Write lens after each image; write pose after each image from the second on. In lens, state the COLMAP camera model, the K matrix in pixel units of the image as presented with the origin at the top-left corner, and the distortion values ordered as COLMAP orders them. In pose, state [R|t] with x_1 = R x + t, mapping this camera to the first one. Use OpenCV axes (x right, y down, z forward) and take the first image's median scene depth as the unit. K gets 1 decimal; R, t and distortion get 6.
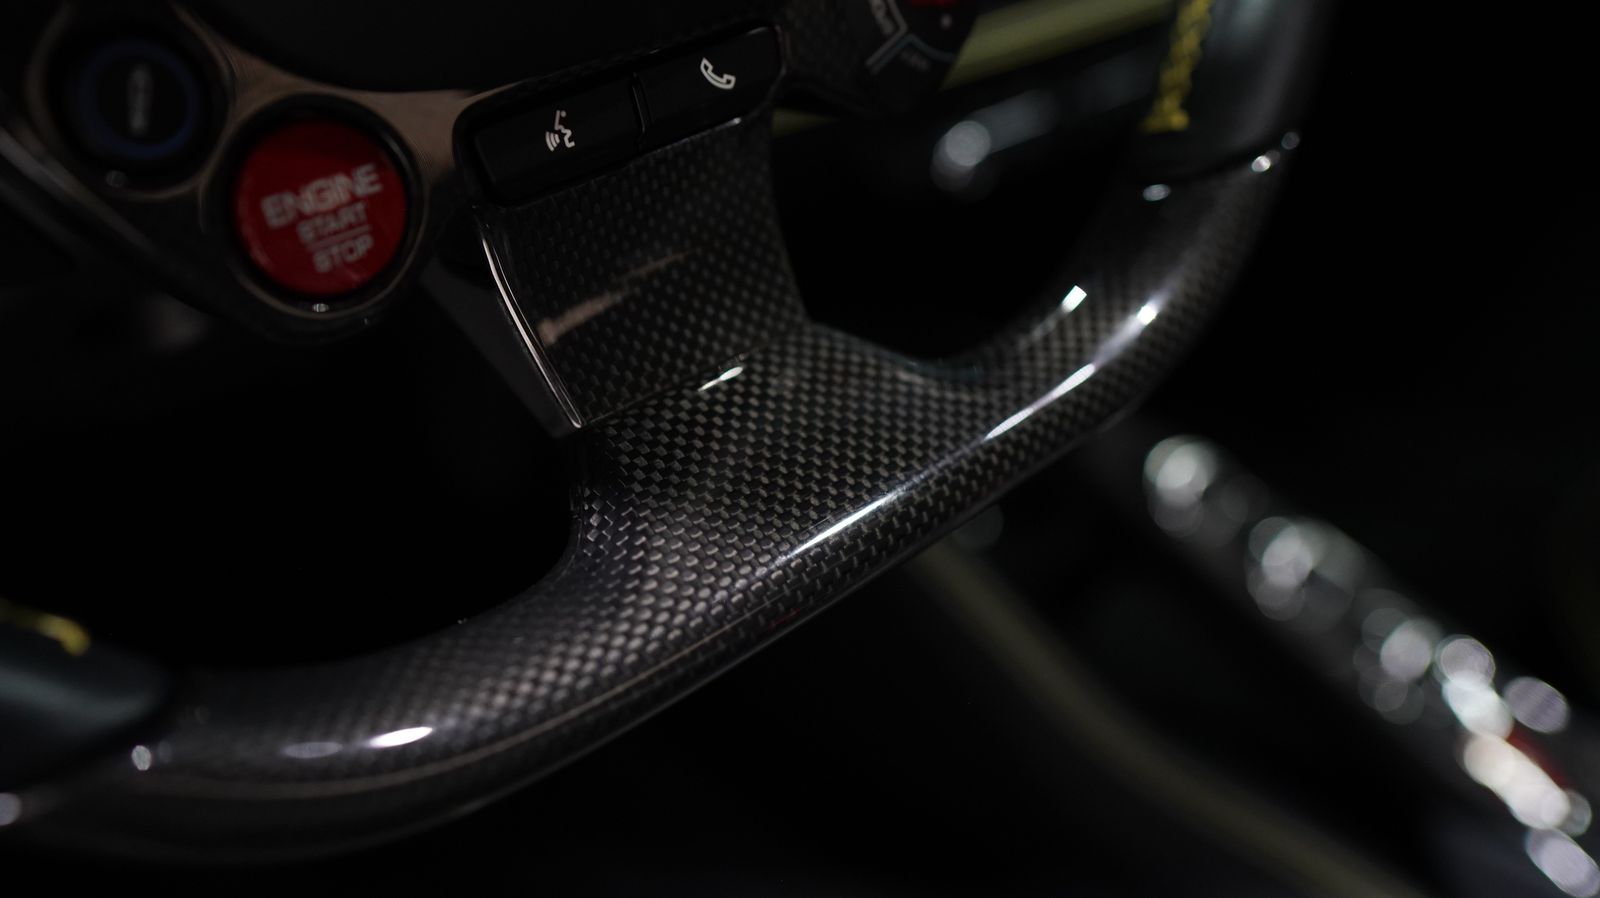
lens RADIAL K [[1617.7, 0, 800.0], [0, 1617.7, 449.0], [0, 0, 1]] dist [0.010543, 0.001857]
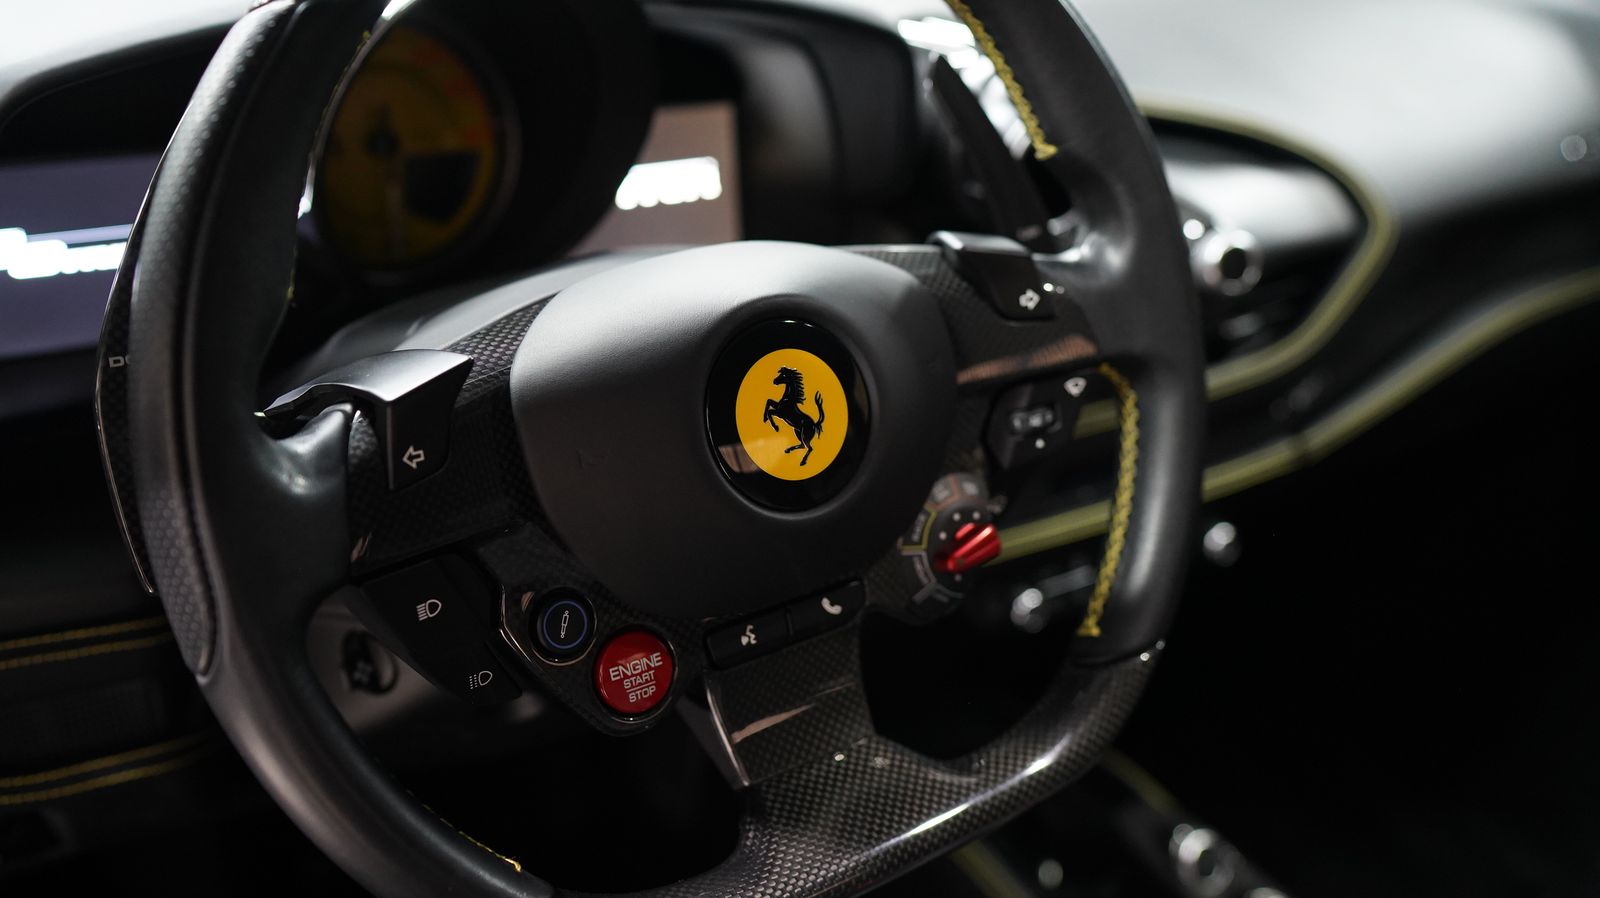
lens RADIAL K [[1555.9, 0, 800.0], [0, 1555.9, 449.0], [0, 0, 1]] dist [-0.066675, -0.001052]
pose [[0.991610, 0.045370, -0.121043, 0.135128], [-0.070825, 0.974015, -0.215123, -0.010529], [0.108138, 0.221891, 0.969057, -0.898340]]
